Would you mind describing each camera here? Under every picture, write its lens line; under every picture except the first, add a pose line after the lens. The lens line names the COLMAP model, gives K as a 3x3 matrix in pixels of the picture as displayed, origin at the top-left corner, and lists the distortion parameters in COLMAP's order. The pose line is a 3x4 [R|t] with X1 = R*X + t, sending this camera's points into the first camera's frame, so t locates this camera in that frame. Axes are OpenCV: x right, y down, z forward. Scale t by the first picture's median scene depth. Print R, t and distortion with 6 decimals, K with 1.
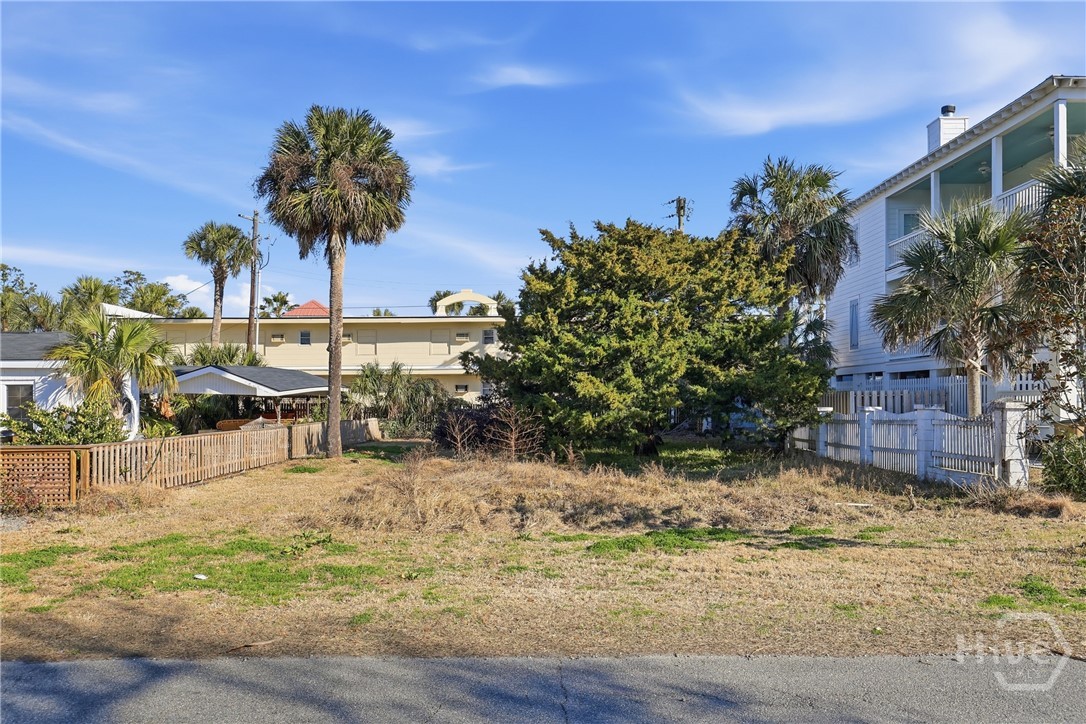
lens RADIAL K [[801.4, 0, 543.0], [0, 801.4, 362.0], [0, 0, 1]] dist [-0.000126, -0.000283]
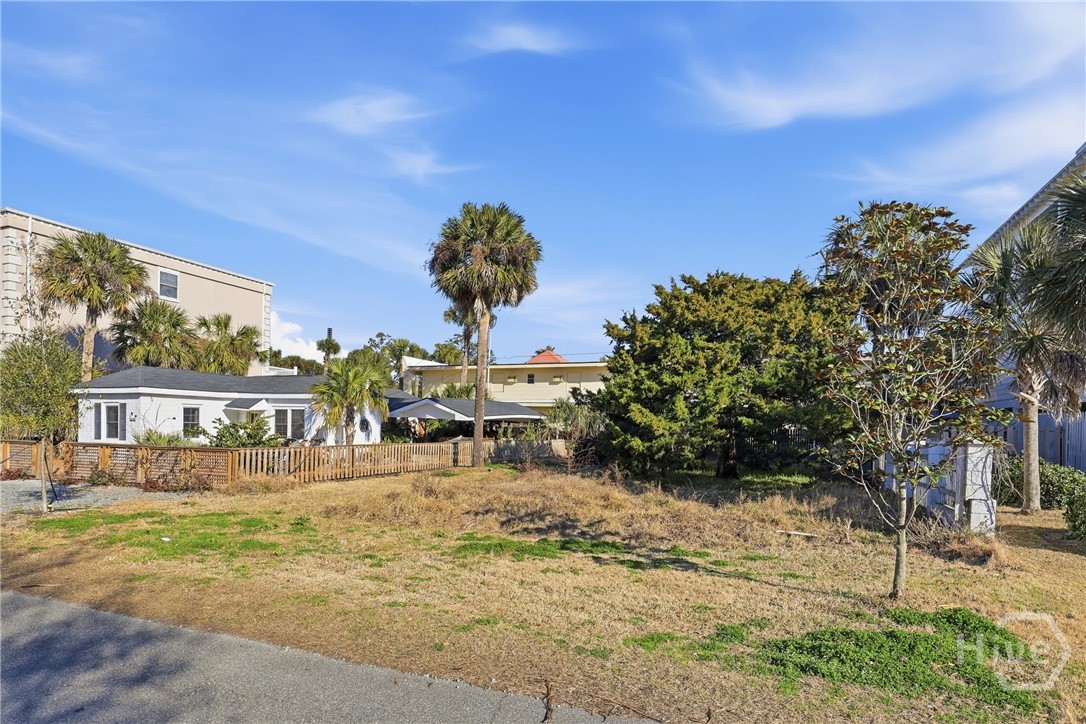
lens RADIAL K [[623.3, 0, 544.3], [0, 623.3, 400.4], [0, 0, 1]] dist [0.000728, -0.001591]
pose [[0.922914, 0.005817, -0.384962, 0.264977], [-0.004814, 0.999982, 0.003569, 0.004960], [0.384975, -0.001441, 0.922926, 0.096362]]
